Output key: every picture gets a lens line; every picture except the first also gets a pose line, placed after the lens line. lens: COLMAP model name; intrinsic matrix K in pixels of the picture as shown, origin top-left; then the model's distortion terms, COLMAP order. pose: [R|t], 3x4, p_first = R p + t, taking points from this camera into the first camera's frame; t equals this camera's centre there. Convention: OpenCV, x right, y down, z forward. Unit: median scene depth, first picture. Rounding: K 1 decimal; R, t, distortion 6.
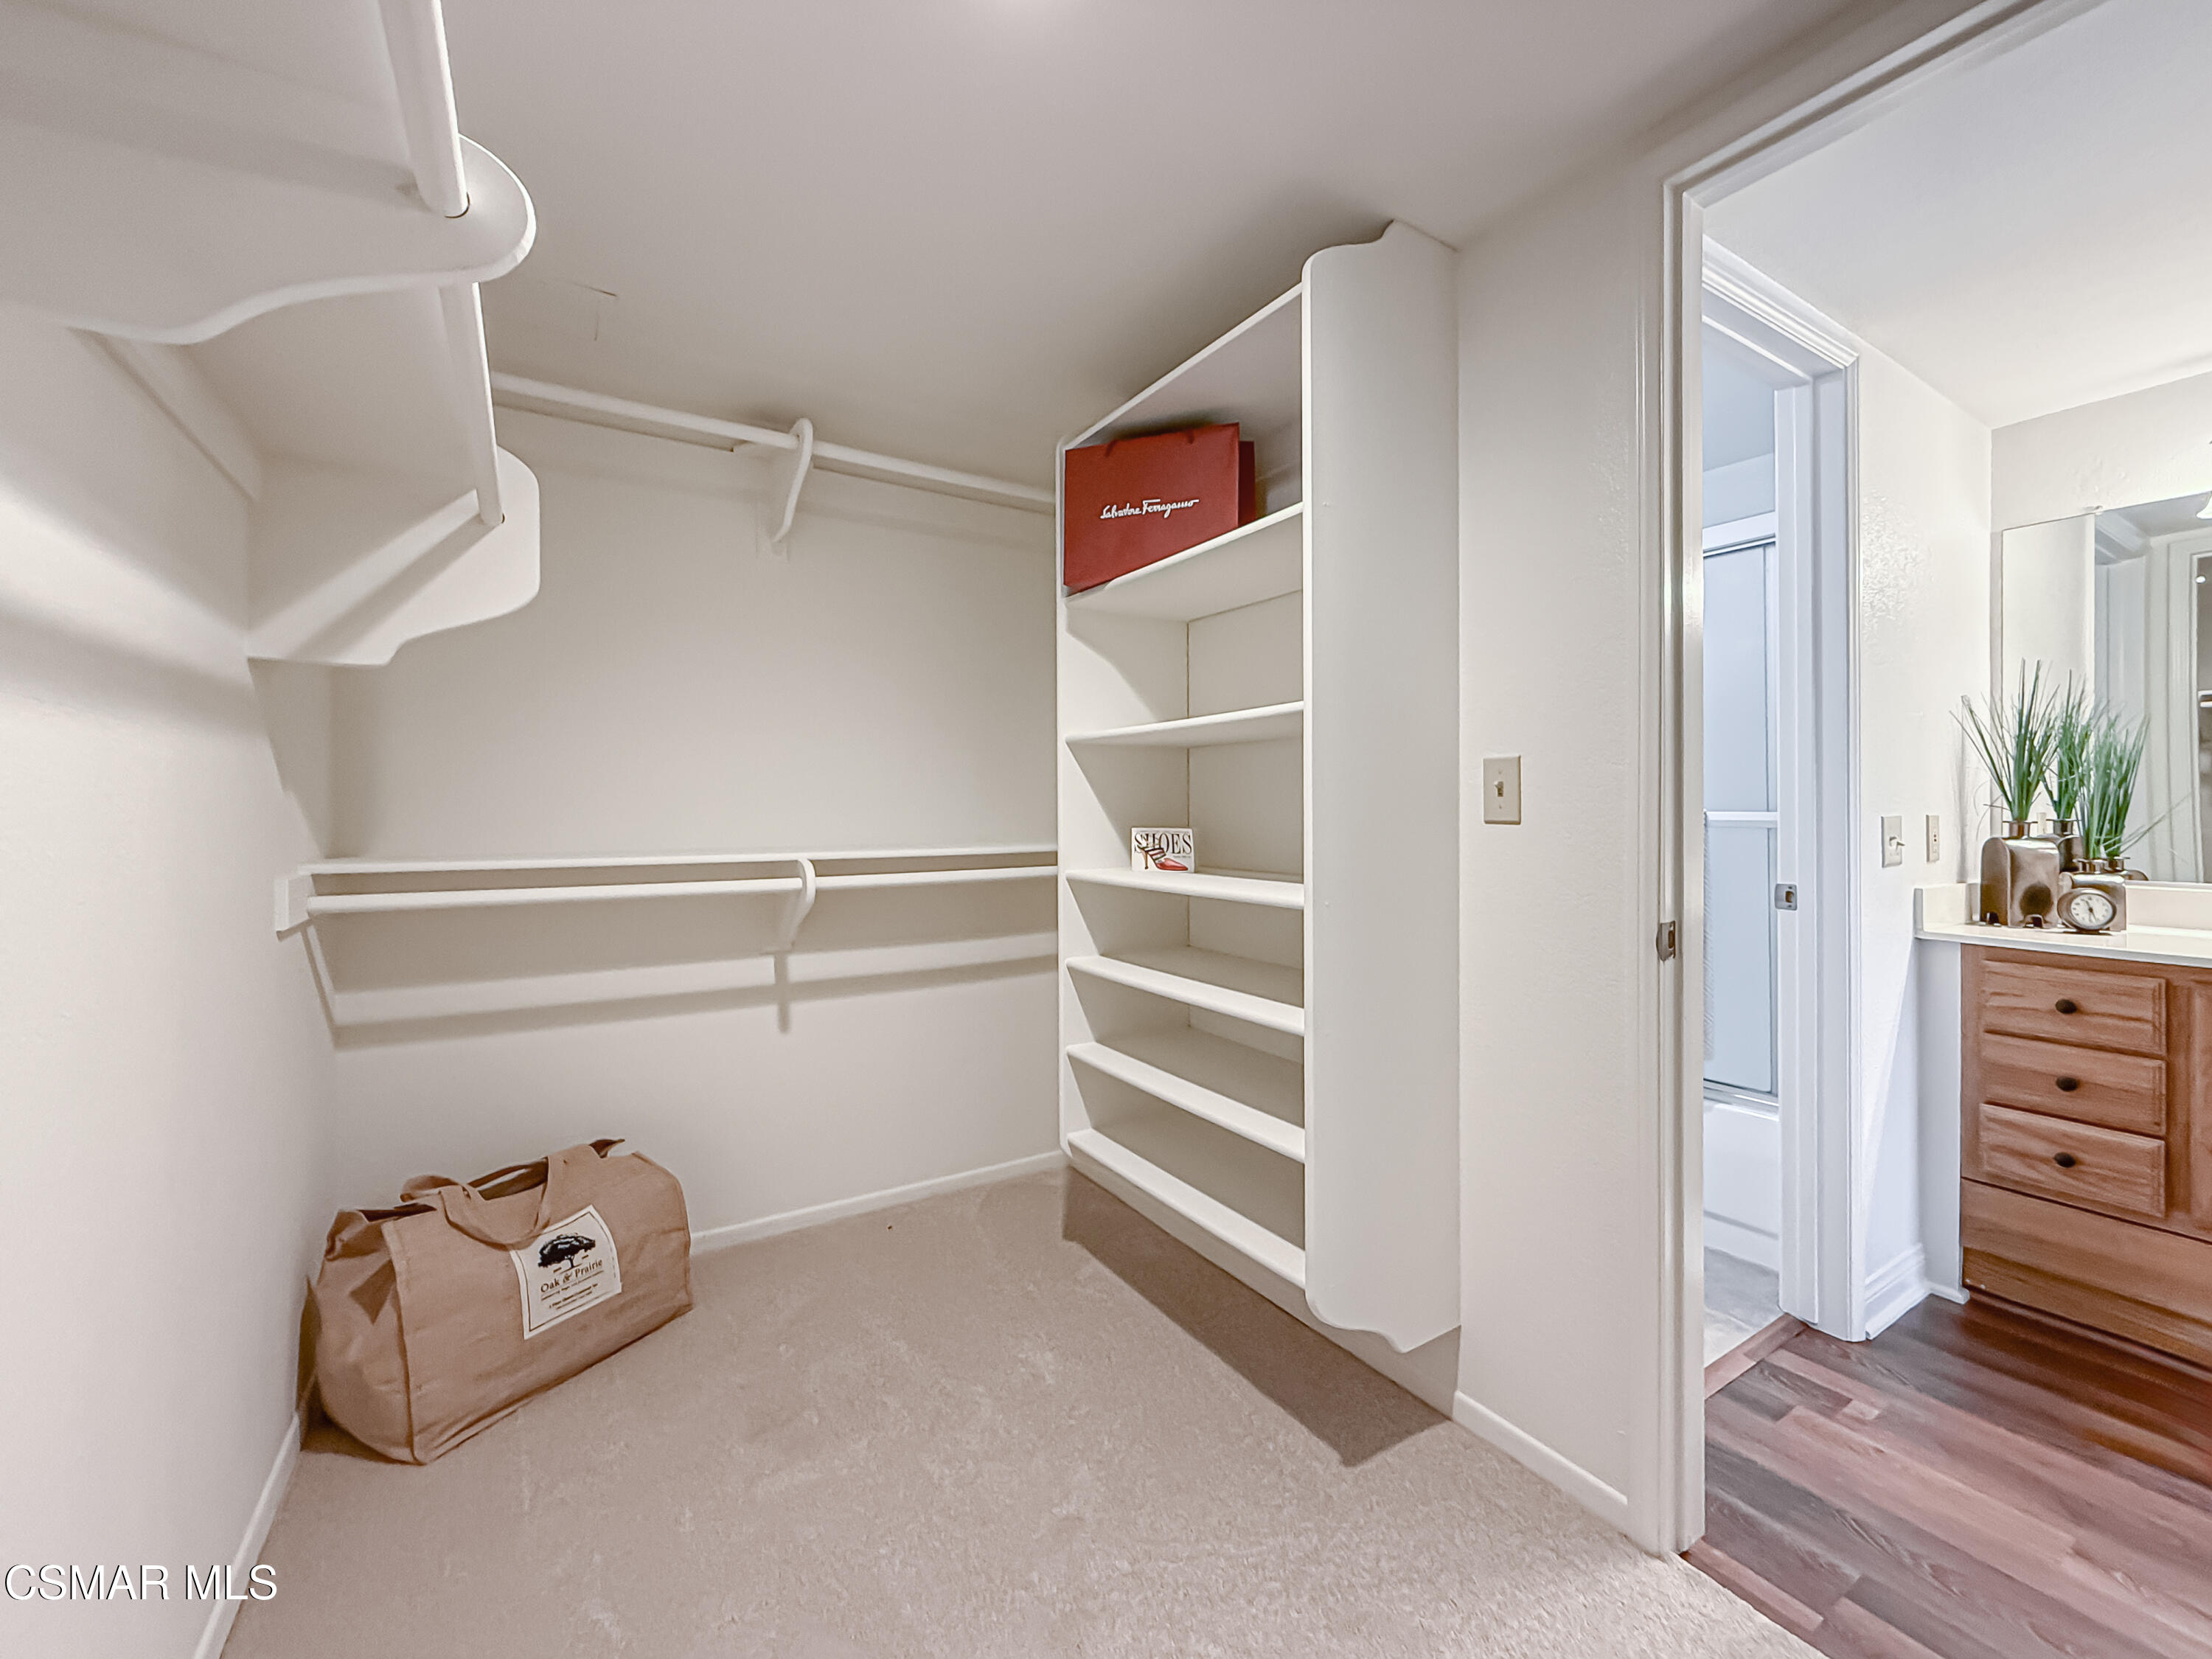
lens RADIAL K [[904.6, 0, 1105.2], [0, 904.6, 810.7], [0, 0, 1]] dist [-0.002900, -0.000171]
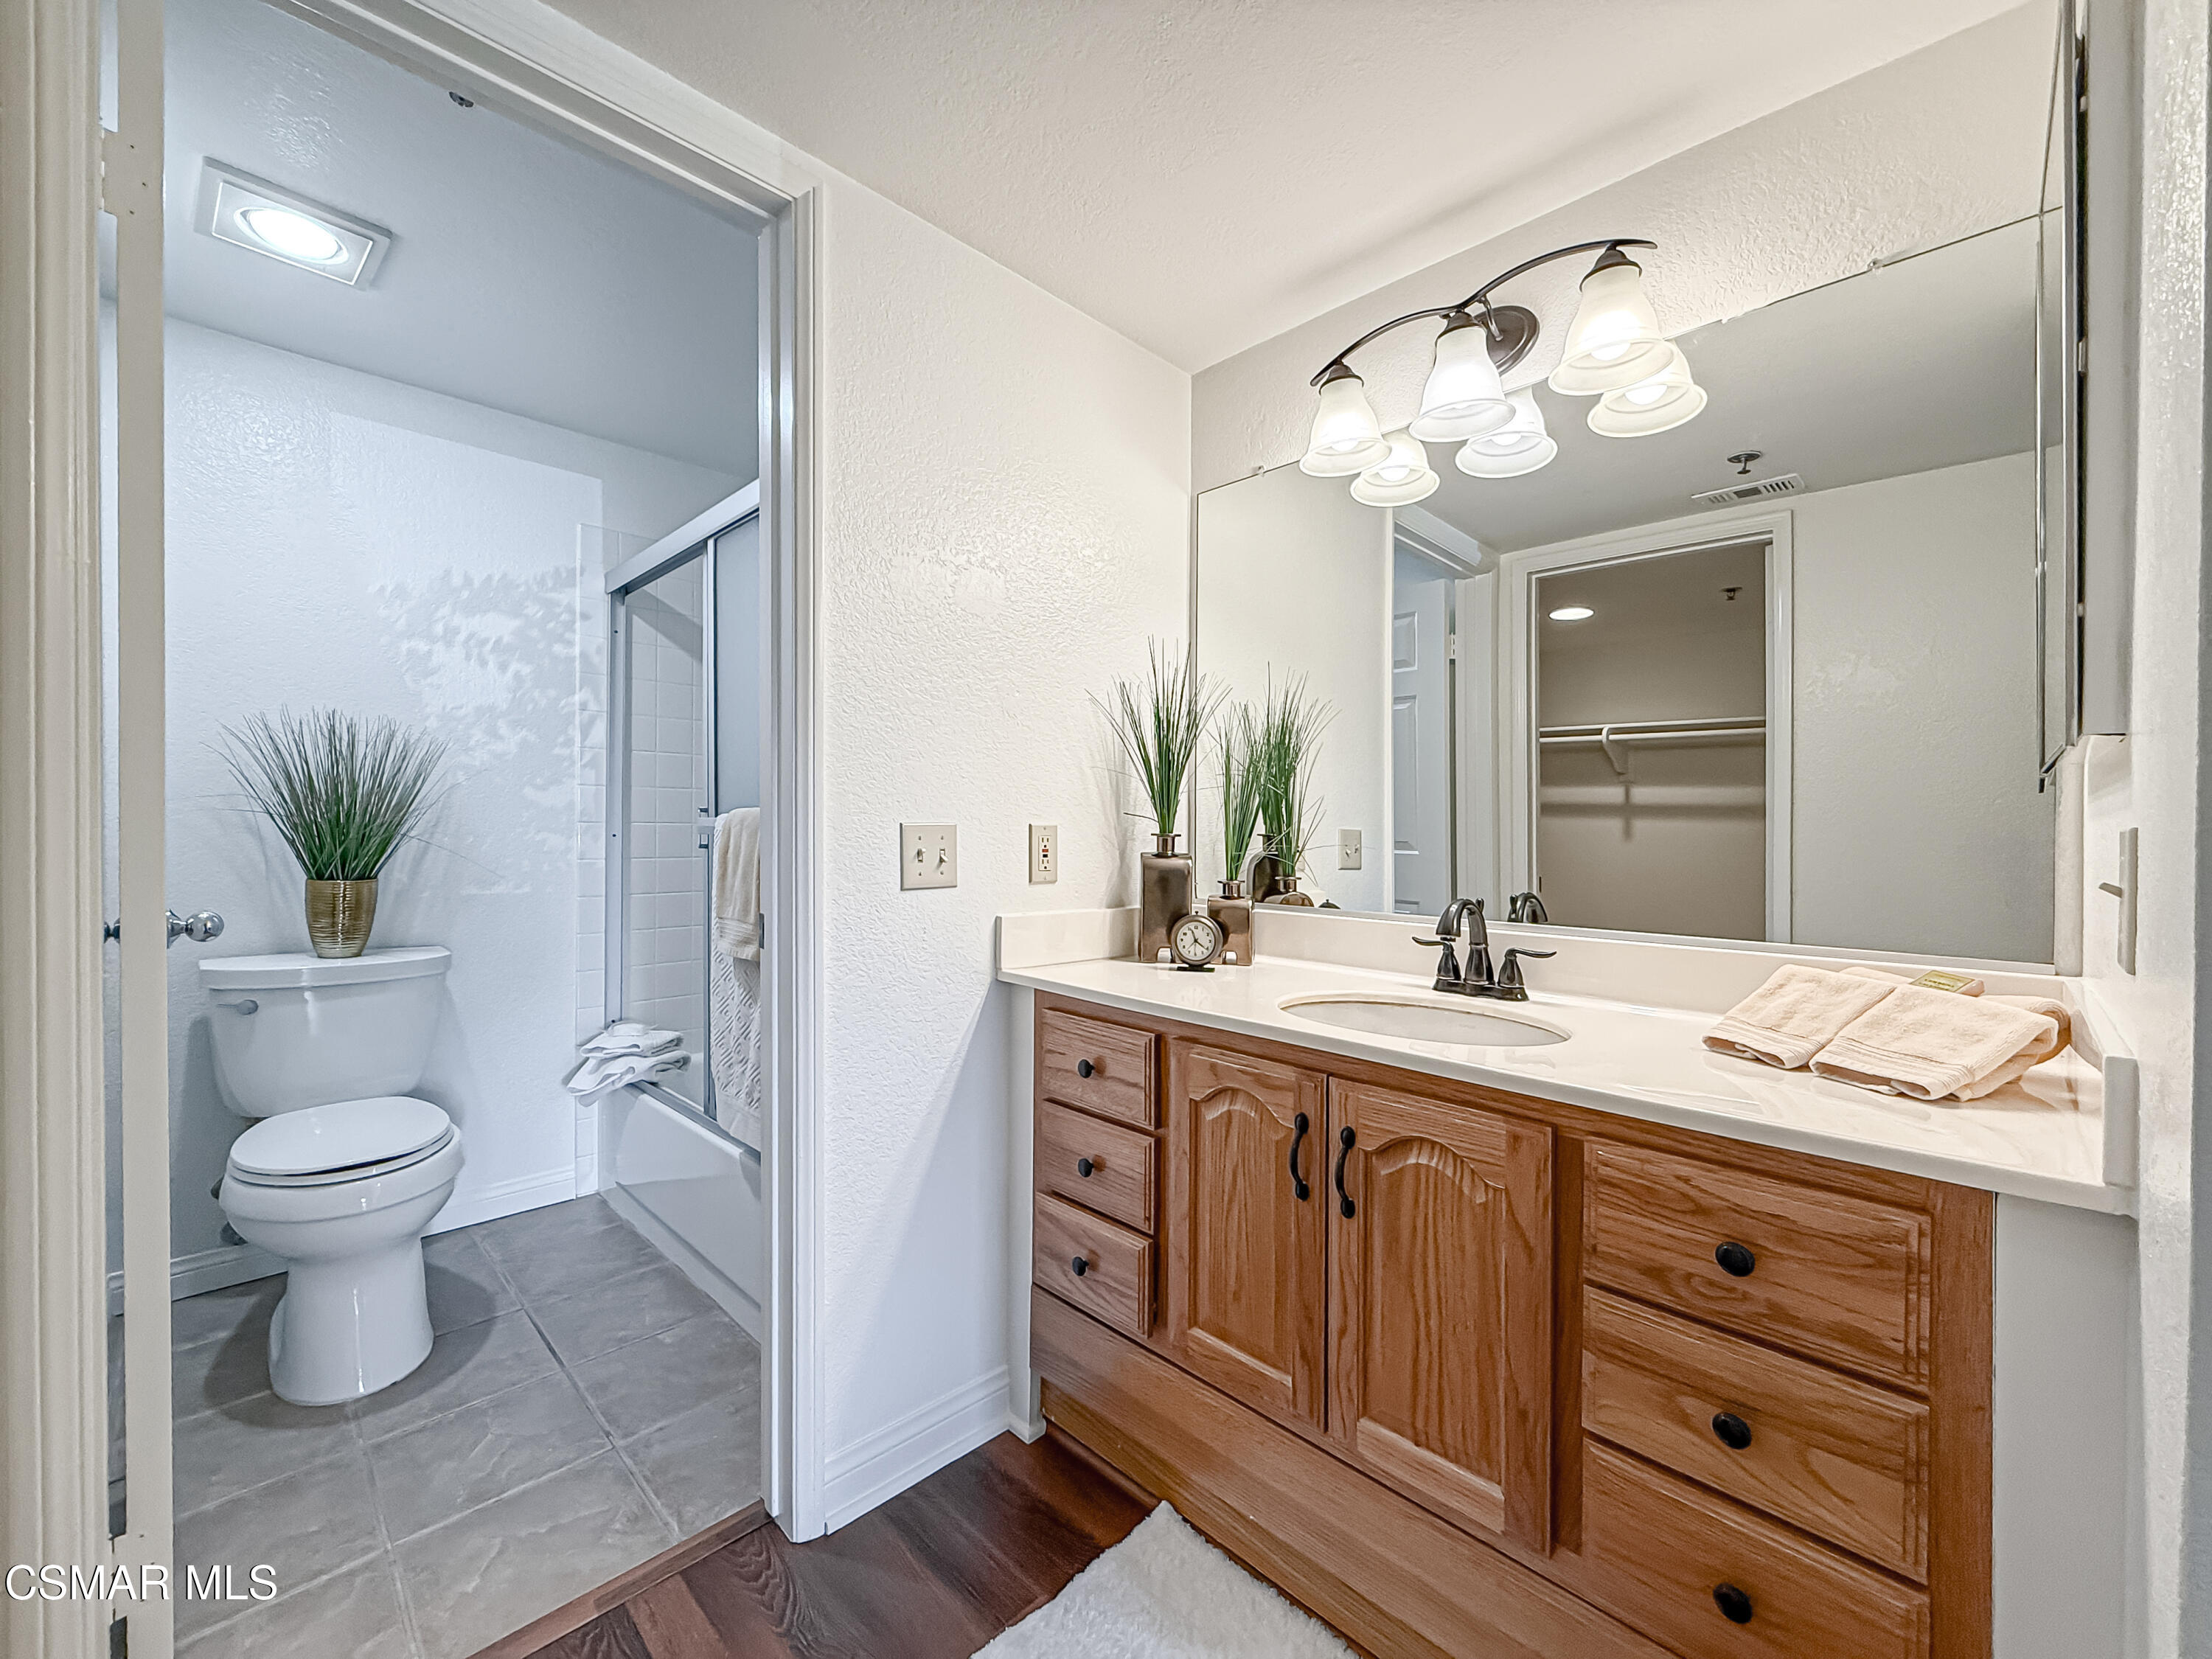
lens RADIAL K [[904.6, 0, 1104.8], [0, 904.6, 837.4], [0, 0, 1]] dist [-0.002900, -0.000171]
pose [[0.971527, 0.003774, 0.236900, 0.865493], [-0.004992, 0.999977, 0.004539, 0.012359], [-0.236877, -0.005593, 0.971523, 0.226796]]
